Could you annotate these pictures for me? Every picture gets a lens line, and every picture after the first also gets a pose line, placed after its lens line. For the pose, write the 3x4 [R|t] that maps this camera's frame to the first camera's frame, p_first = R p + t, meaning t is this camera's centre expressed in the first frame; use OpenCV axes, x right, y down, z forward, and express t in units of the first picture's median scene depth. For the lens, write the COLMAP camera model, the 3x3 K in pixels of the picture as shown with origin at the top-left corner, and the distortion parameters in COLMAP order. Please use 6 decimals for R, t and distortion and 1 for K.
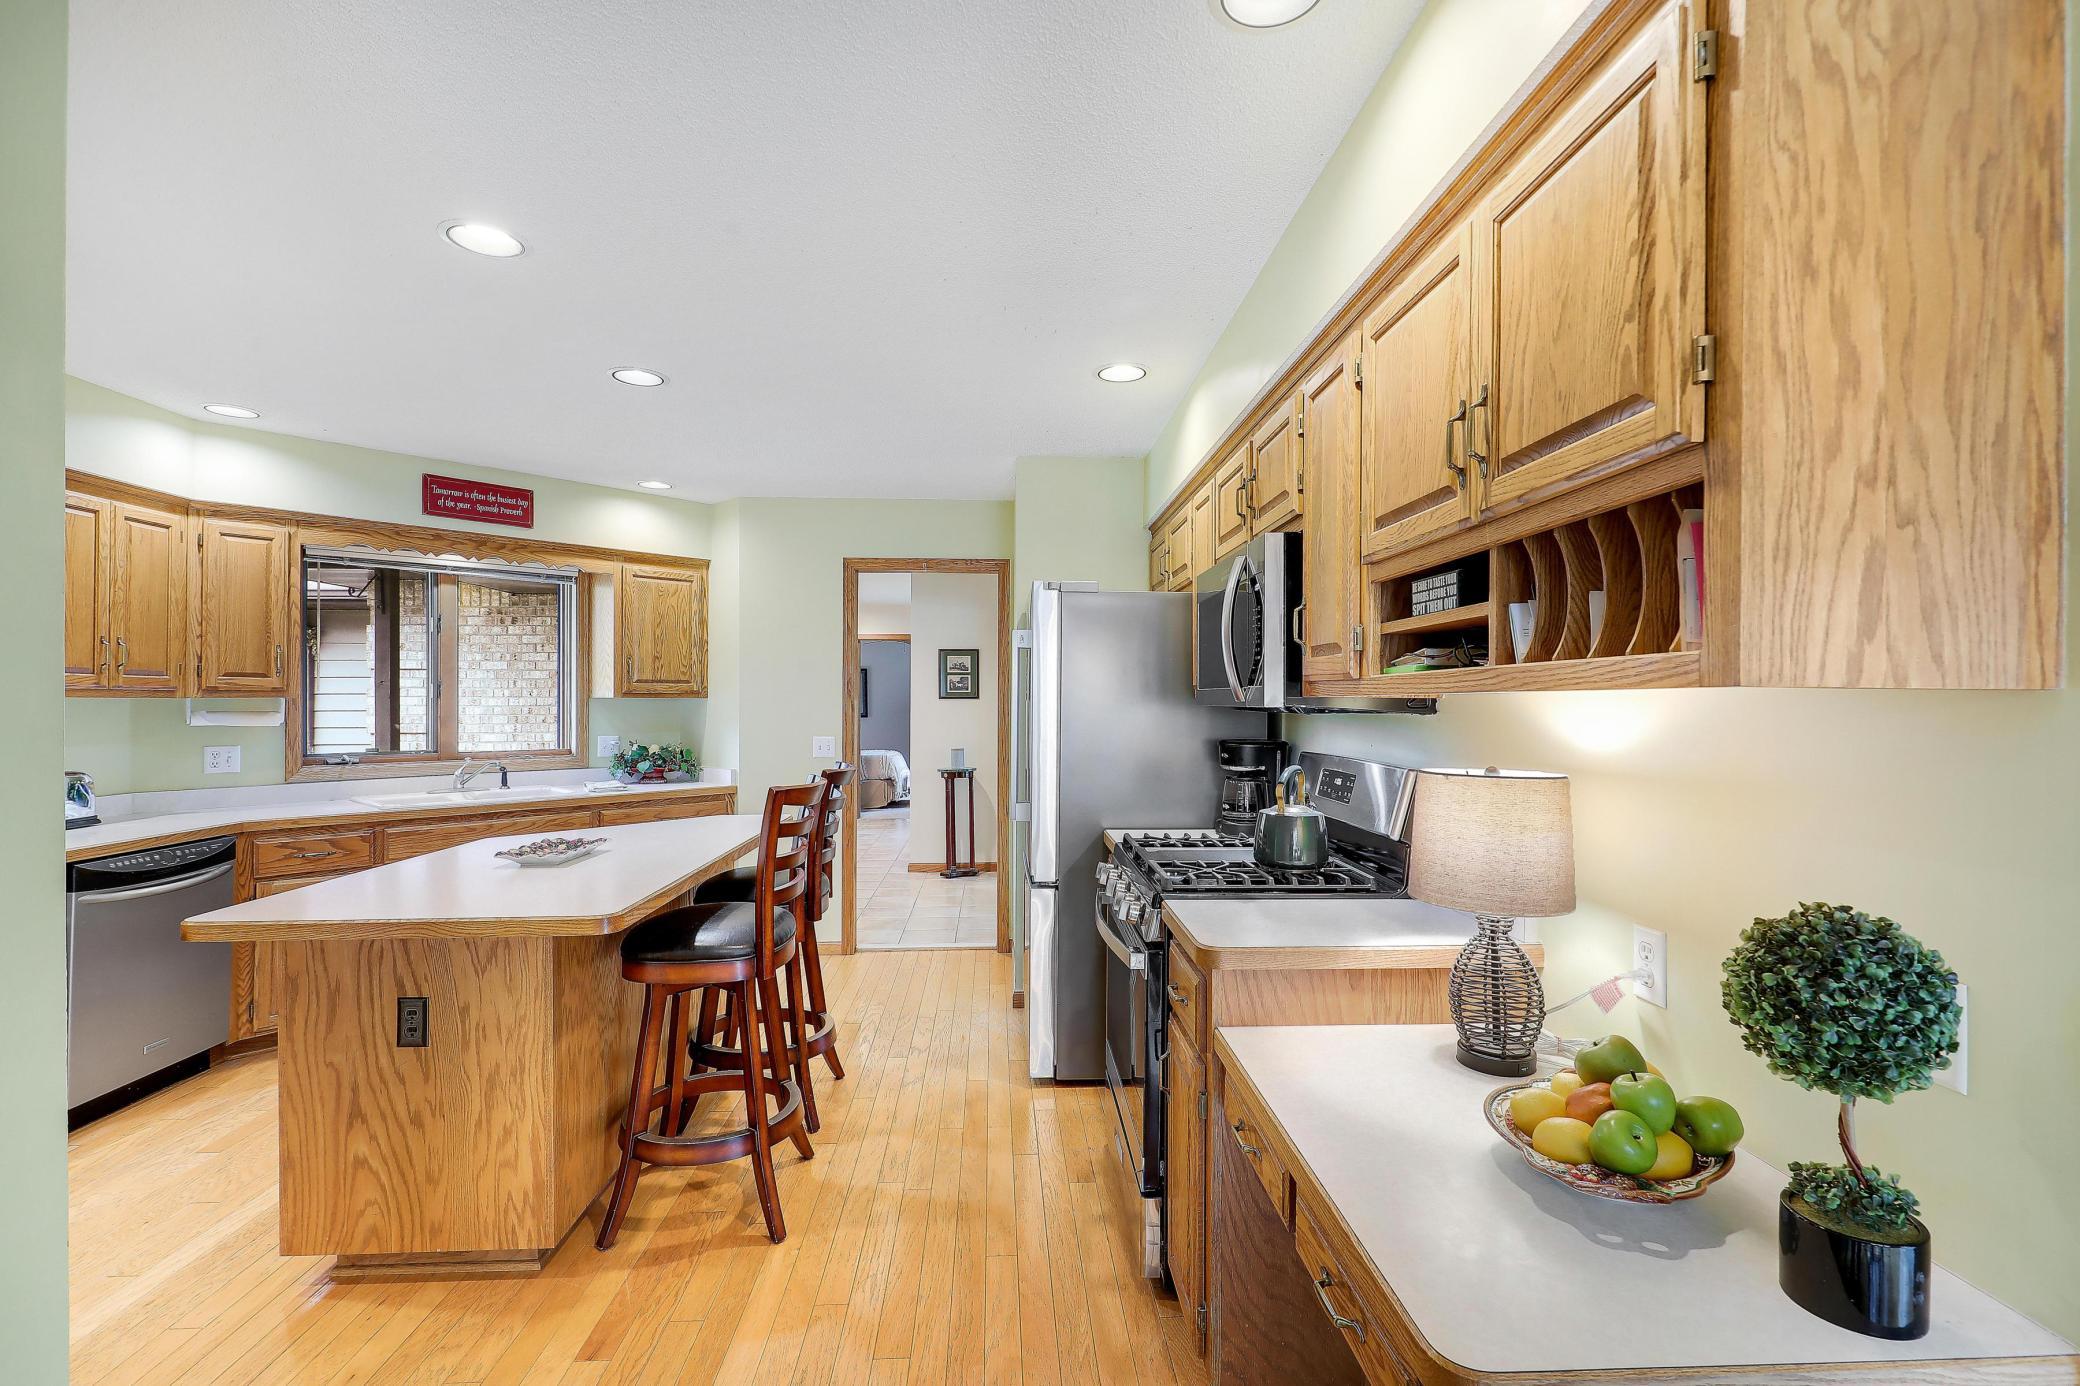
lens RADIAL K [[940.7, 0, 1047.8], [0, 940.7, 702.0], [0, 0, 1]] dist [-0.003562, -0.000580]
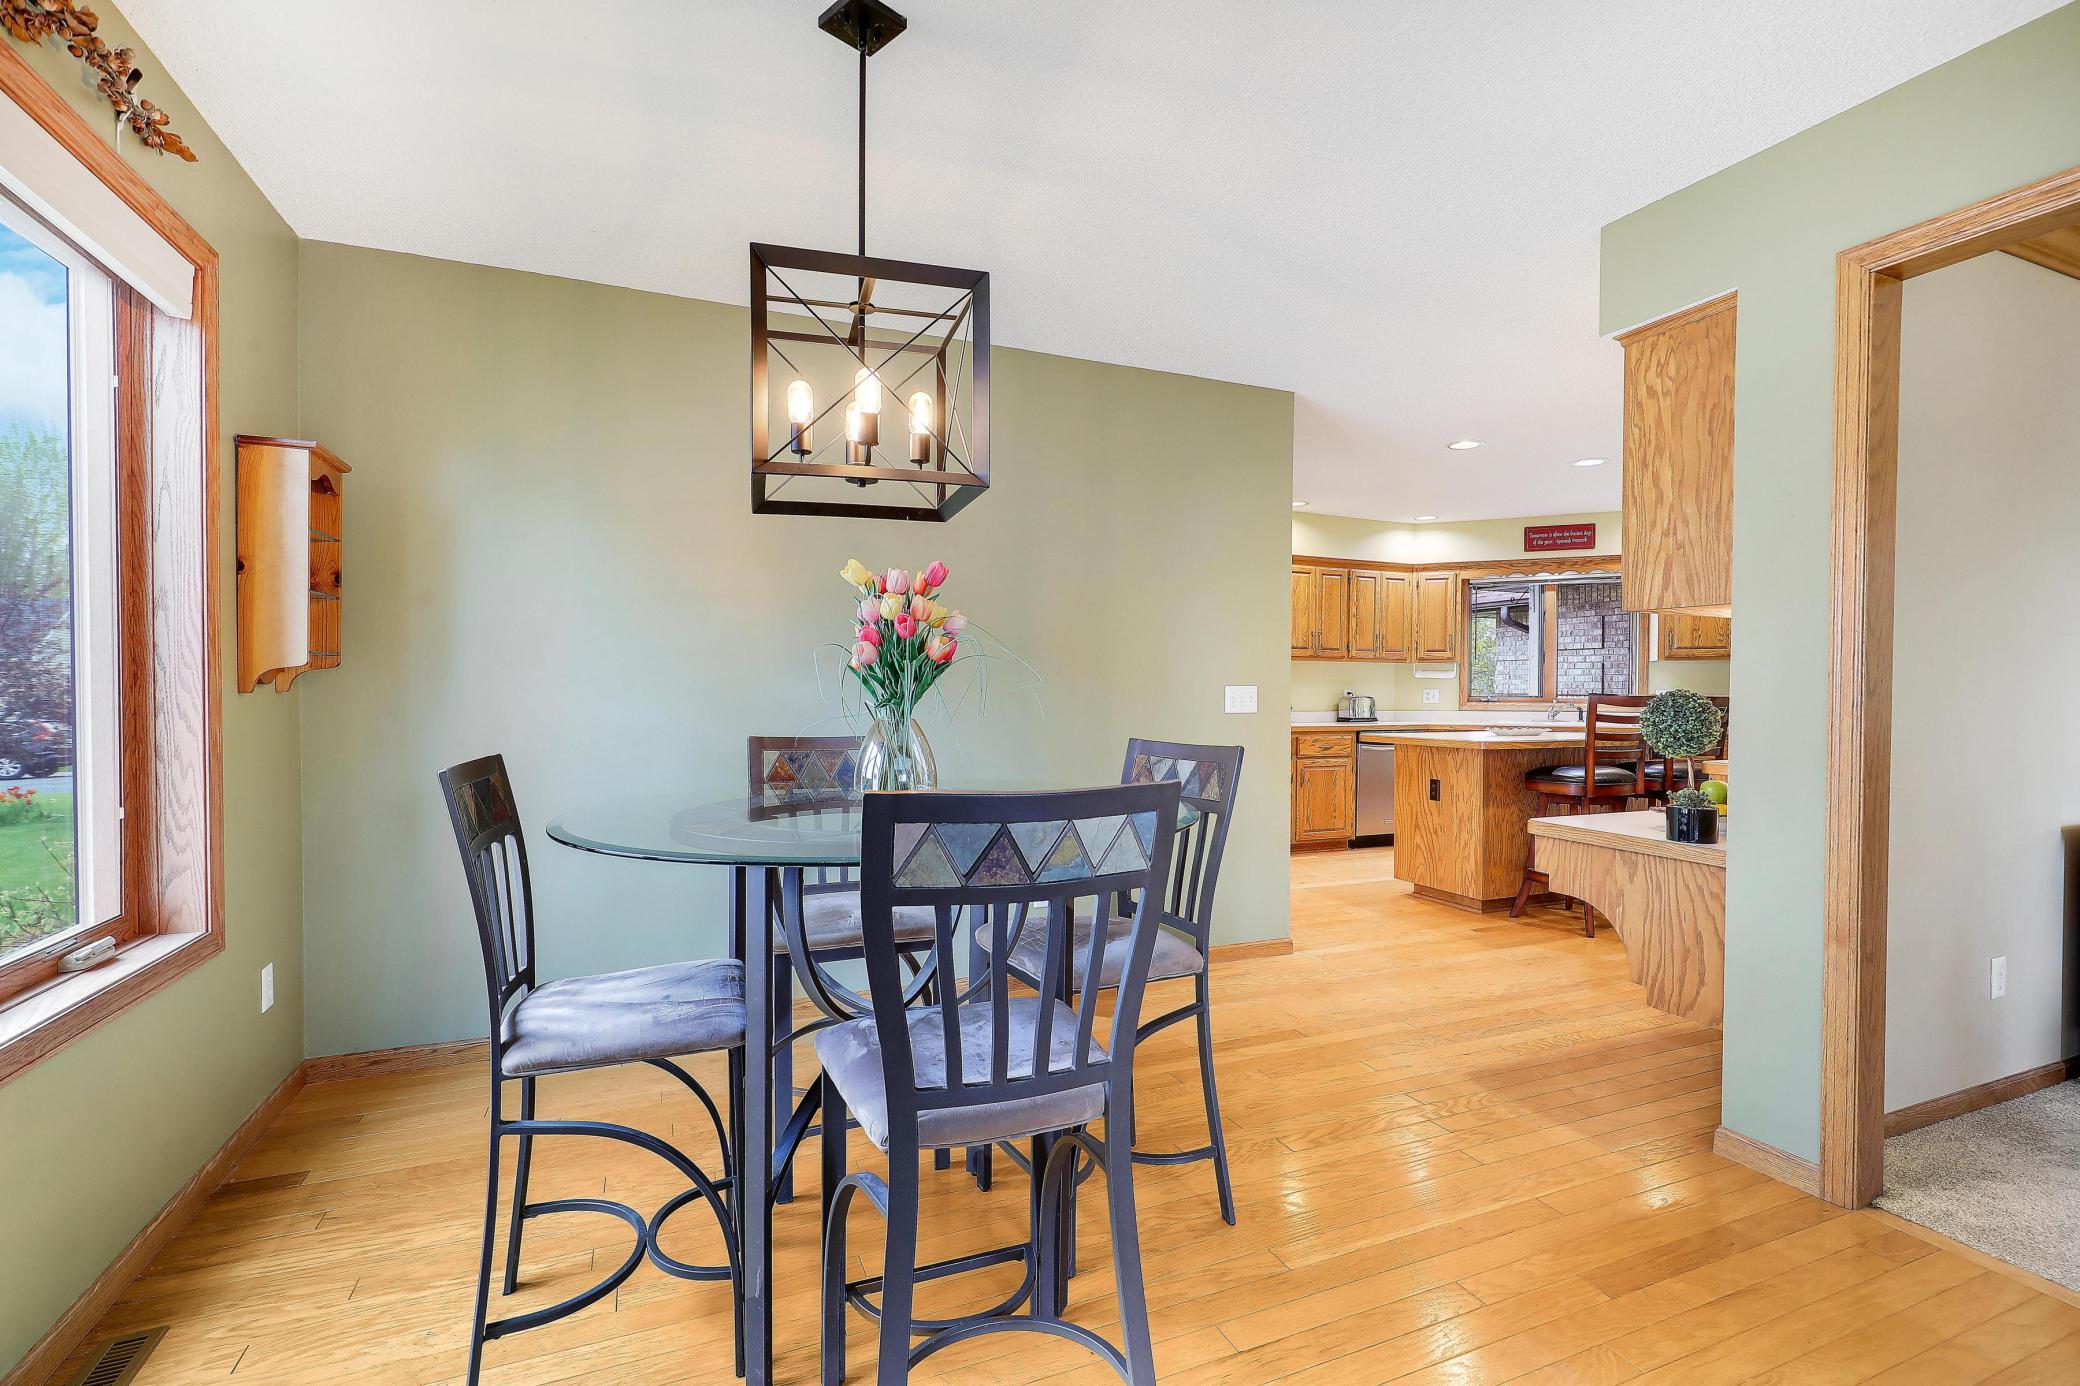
lens RADIAL K [[940.7, 0, 1044.2], [0, 940.7, 699.1], [0, 0, 1]] dist [-0.003562, -0.000580]
pose [[0.337737, 0.009690, -0.941191, 0.729297], [-0.005516, 0.999950, 0.008315, 0.061924], [0.941225, 0.002384, 0.337773, -0.431040]]
